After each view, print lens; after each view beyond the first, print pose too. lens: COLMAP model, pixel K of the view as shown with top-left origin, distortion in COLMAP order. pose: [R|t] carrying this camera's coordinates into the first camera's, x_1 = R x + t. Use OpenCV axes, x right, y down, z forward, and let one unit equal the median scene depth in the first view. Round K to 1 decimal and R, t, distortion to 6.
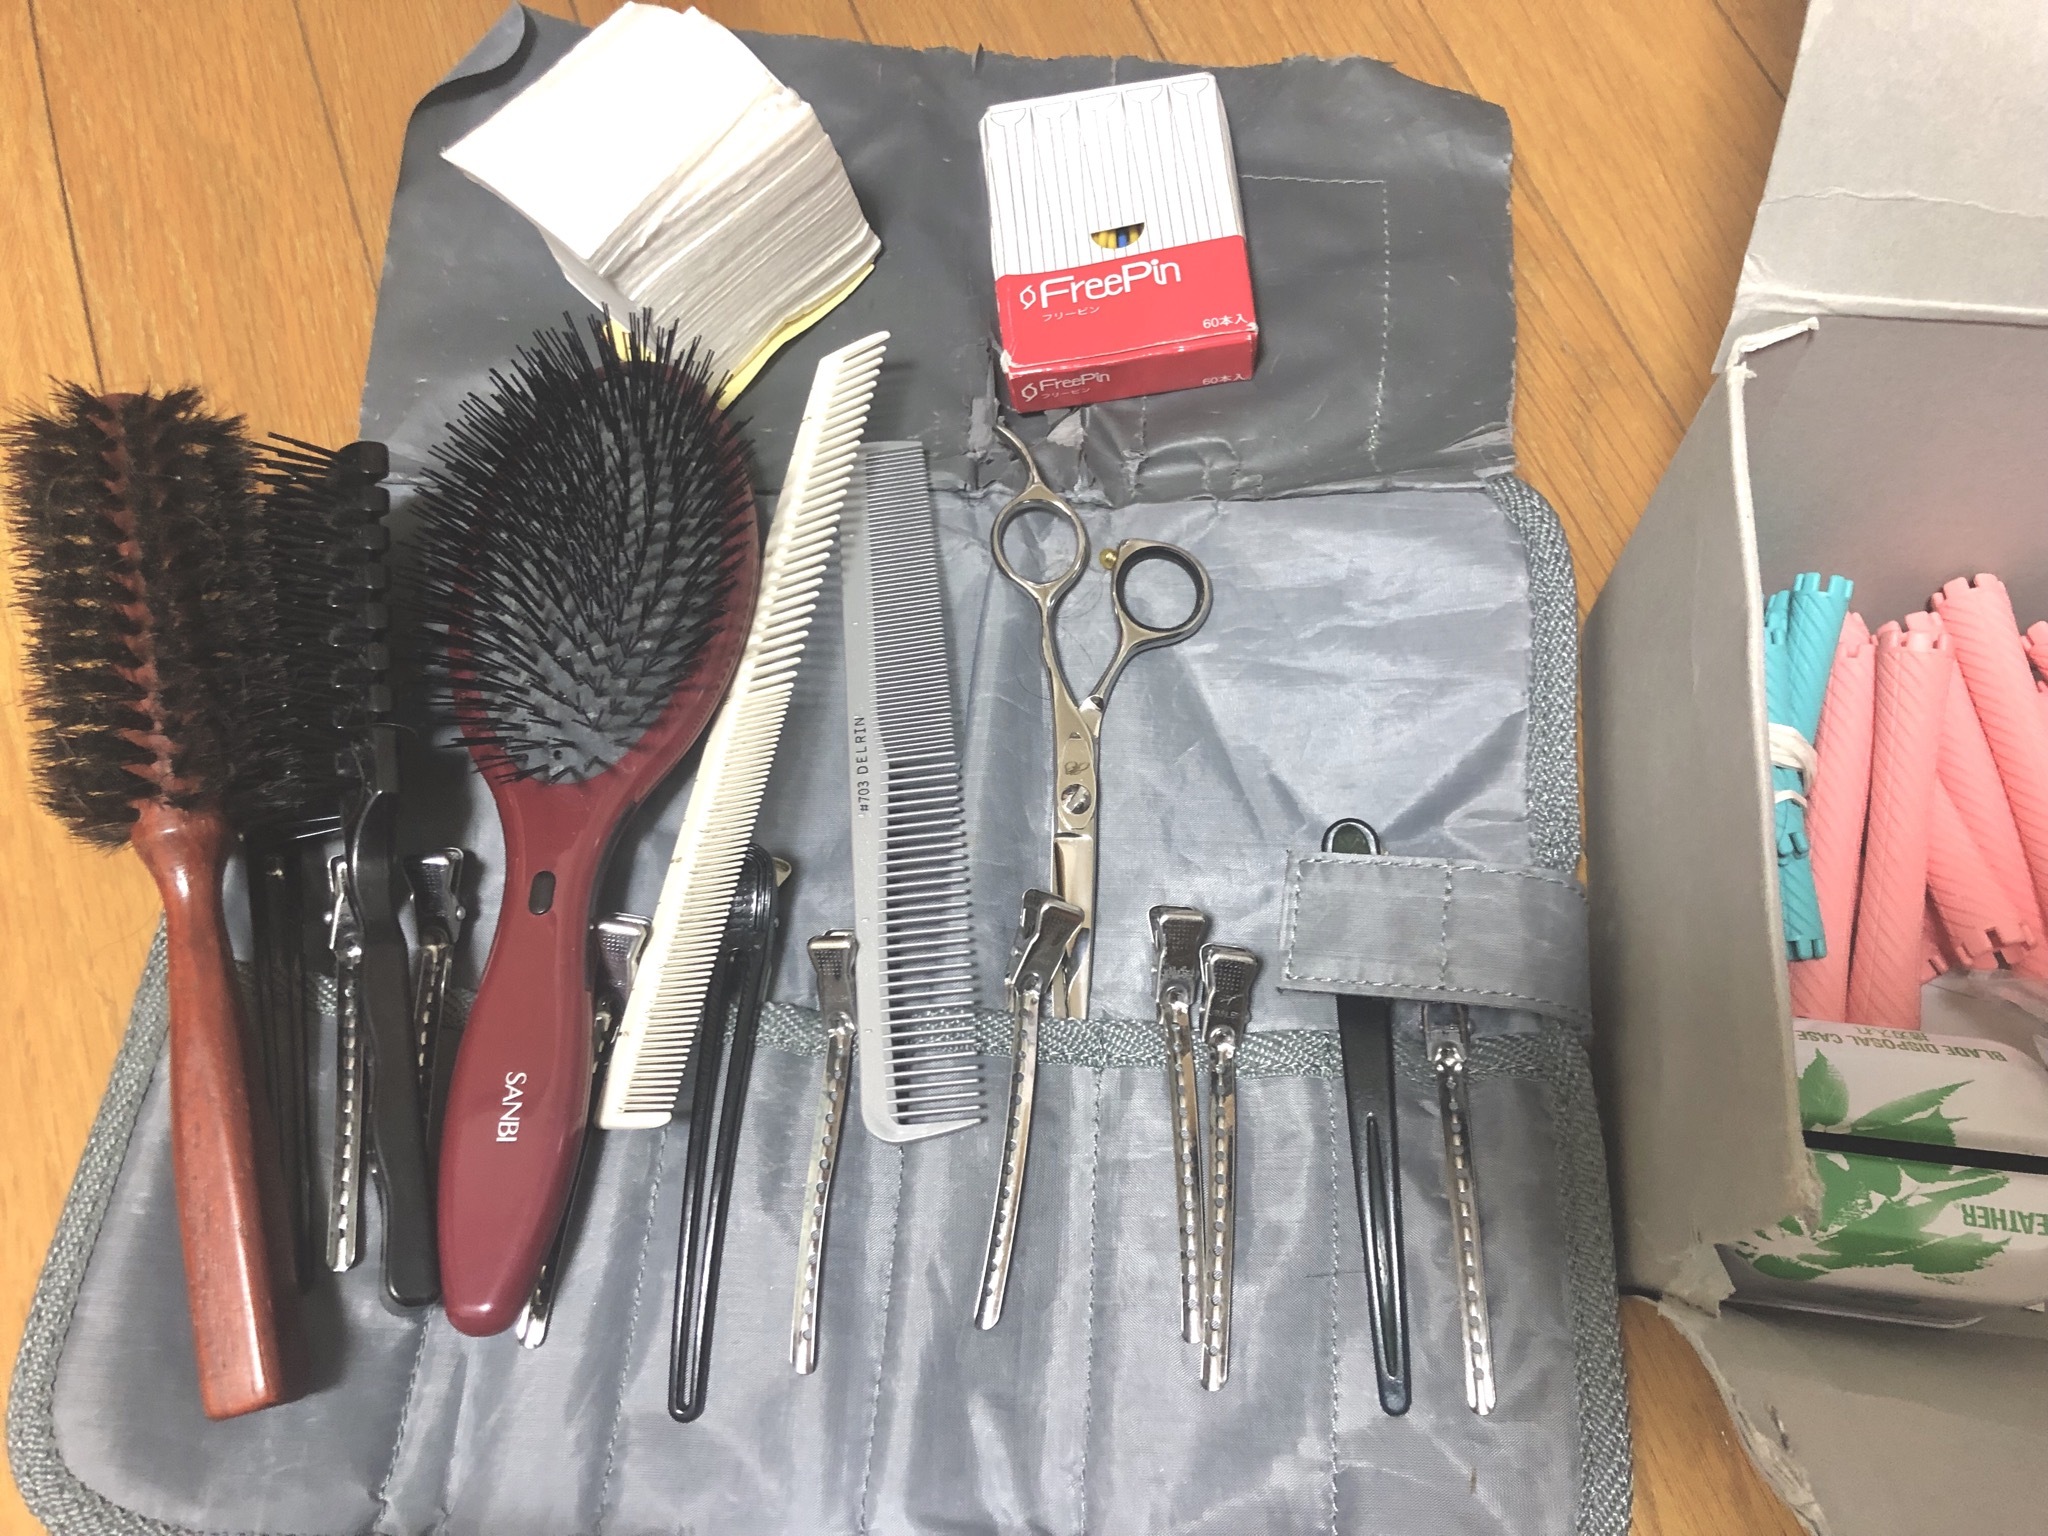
lens RADIAL K [[1640.5, 0, 1030.4], [0, 1640.5, 768.4], [0, 0, 1]] dist [-0.012954, 0.016943]
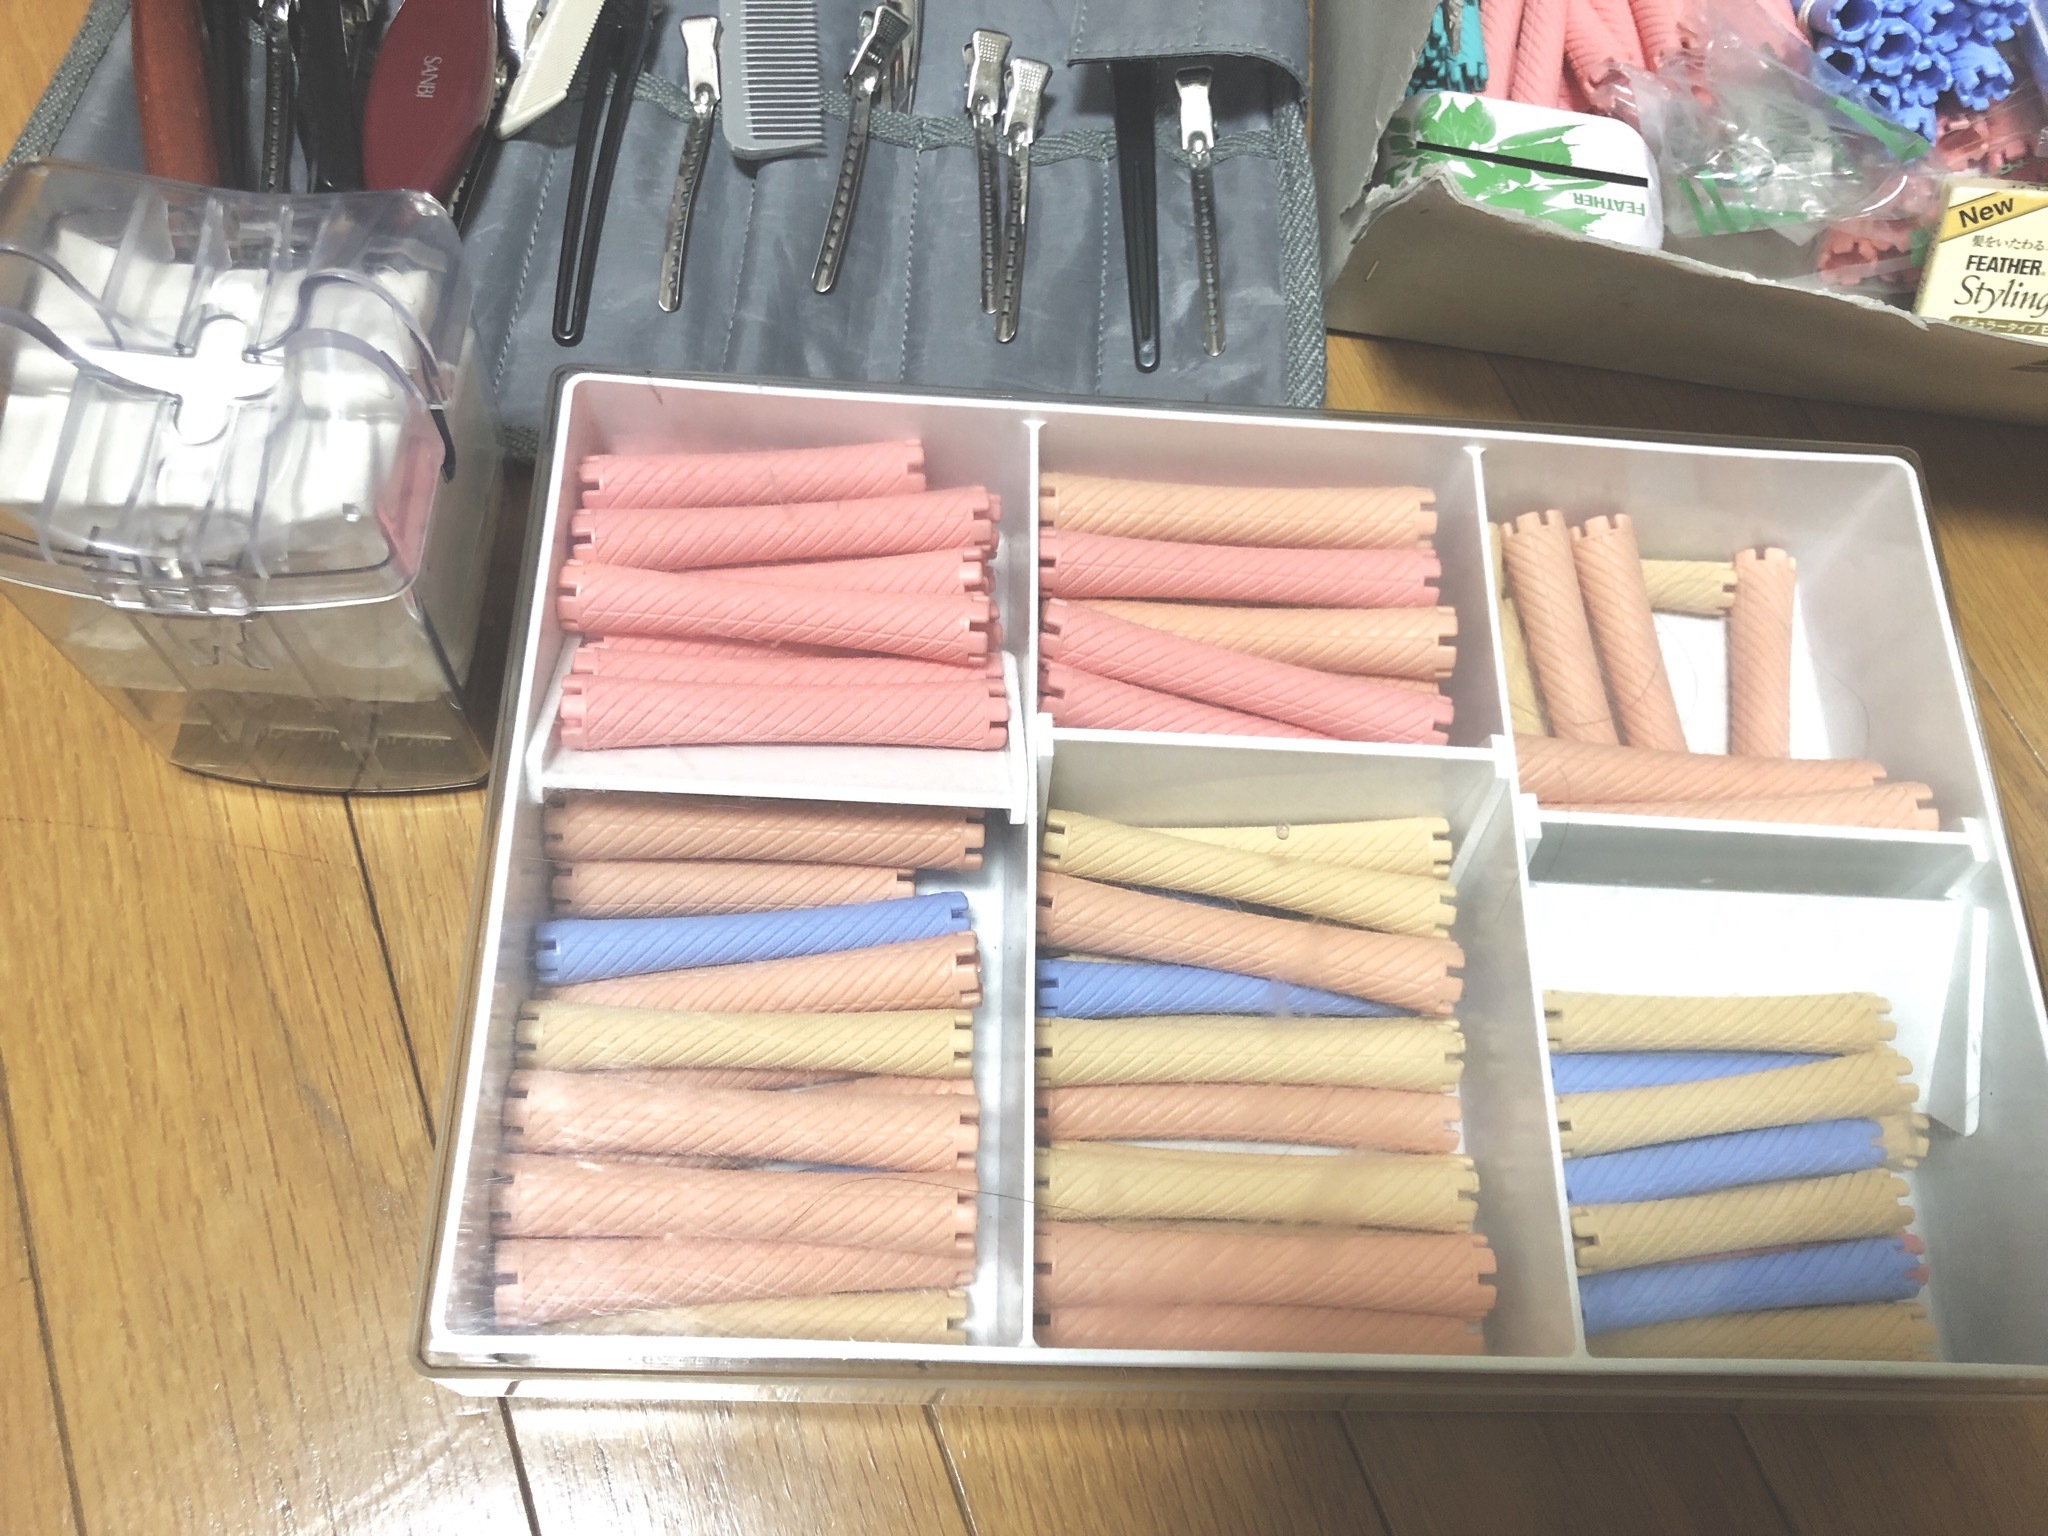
lens RADIAL K [[1640.5, 0, 1017.9], [0, 1640.5, 766.2], [0, 0, 1]] dist [-0.012954, 0.016943]
pose [[0.991737, 0.038483, 0.122376, -0.017307], [-0.035676, 0.999049, -0.025050, 0.717061], [-0.123224, 0.020477, 0.992168, -0.225135]]
